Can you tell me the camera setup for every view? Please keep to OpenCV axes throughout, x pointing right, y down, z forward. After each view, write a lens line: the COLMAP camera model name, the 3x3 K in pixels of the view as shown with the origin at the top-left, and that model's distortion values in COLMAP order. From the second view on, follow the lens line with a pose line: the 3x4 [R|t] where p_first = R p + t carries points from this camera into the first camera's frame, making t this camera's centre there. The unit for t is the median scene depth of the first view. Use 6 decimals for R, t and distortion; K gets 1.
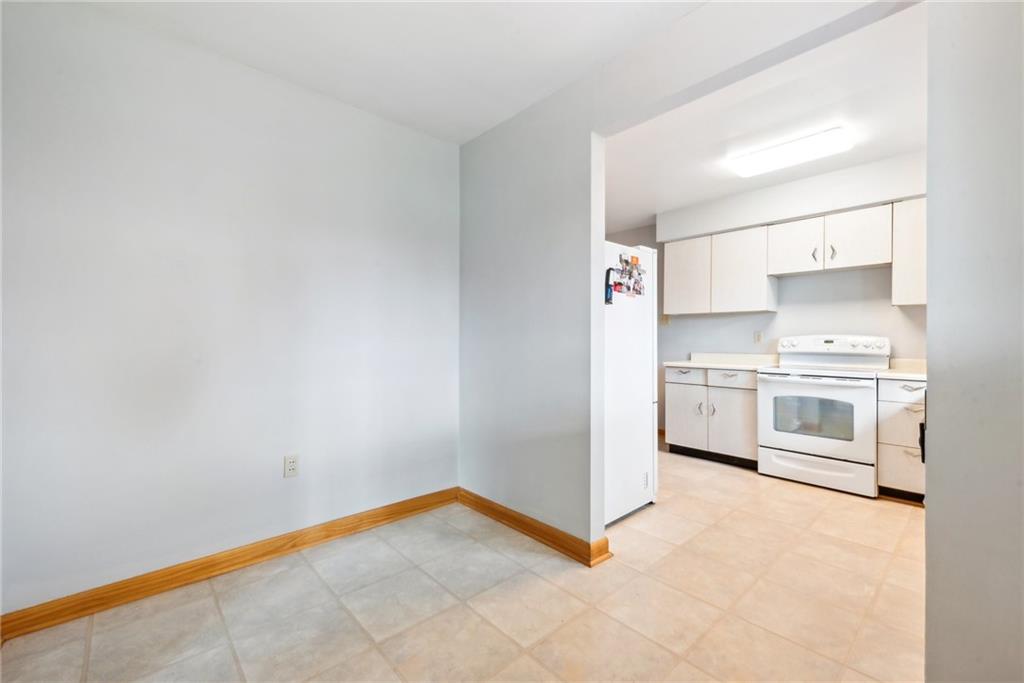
lens RADIAL K [[410.9, 0, 512.0], [0, 410.9, 341.5], [0, 0, 1]] dist [0.000598, 0.000015]
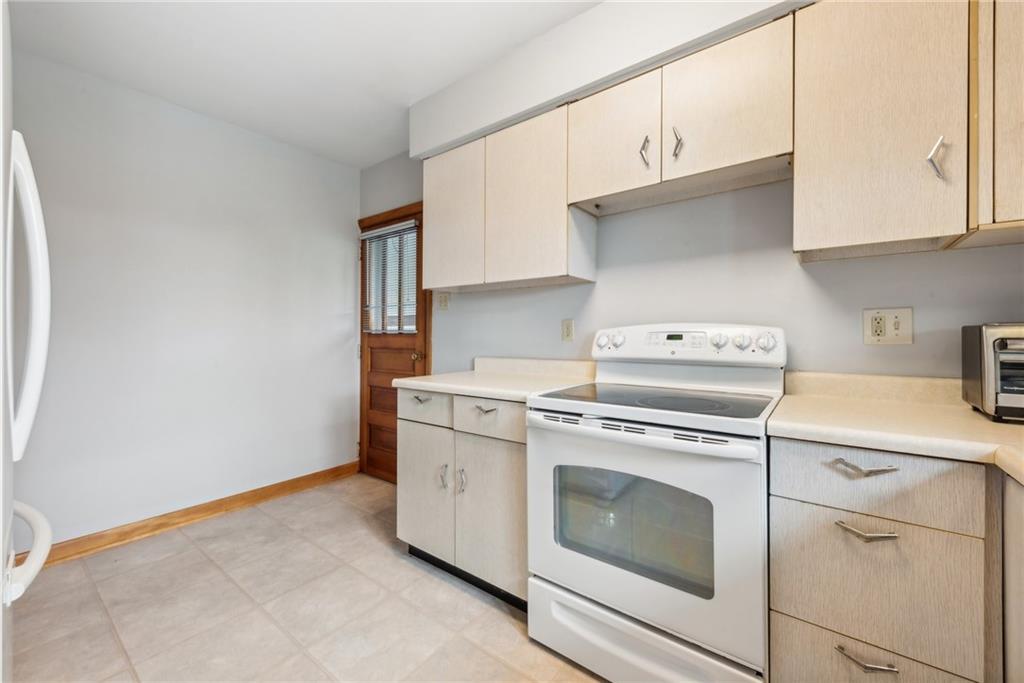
lens RADIAL K [[404.1, 0, 512.0], [0, 404.1, 341.5], [0, 0, 1]] dist [0.016507, 0.000051]
pose [[0.980000, -0.007409, 0.198862, 0.495272], [0.005936, 0.999950, 0.008005, 0.000580], [-0.198911, -0.006665, 0.979995, 0.576040]]
